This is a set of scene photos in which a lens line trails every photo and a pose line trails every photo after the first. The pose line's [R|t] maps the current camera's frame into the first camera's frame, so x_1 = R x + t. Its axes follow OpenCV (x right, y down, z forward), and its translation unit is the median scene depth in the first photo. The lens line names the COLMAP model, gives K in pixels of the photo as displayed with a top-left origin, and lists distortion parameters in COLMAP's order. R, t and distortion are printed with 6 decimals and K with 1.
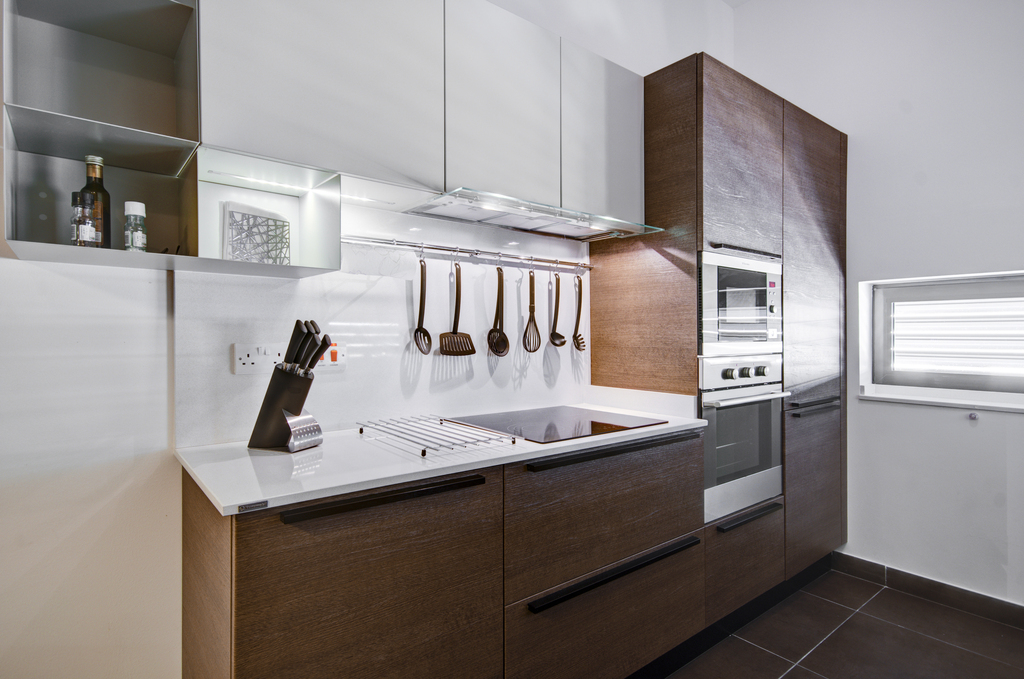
lens RADIAL K [[538.1, 0, 512.0], [0, 538.1, 339.5], [0, 0, 1]] dist [0.002465, 0.001097]
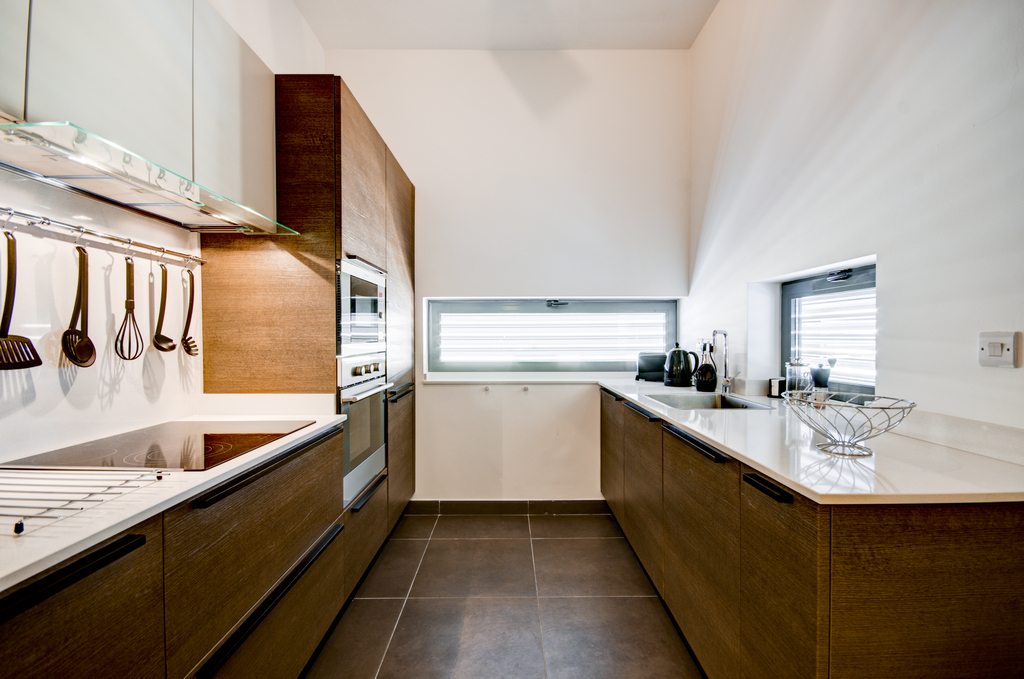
lens RADIAL K [[450.0, 0, 513.1], [0, 450.0, 341.6], [0, 0, 1]] dist [0.012873, -0.016380]
pose [[0.623355, -0.012365, 0.781841, -0.130567], [0.010876, 0.999915, 0.007143, -0.001633], [-0.781863, 0.004051, 0.623437, 0.146753]]
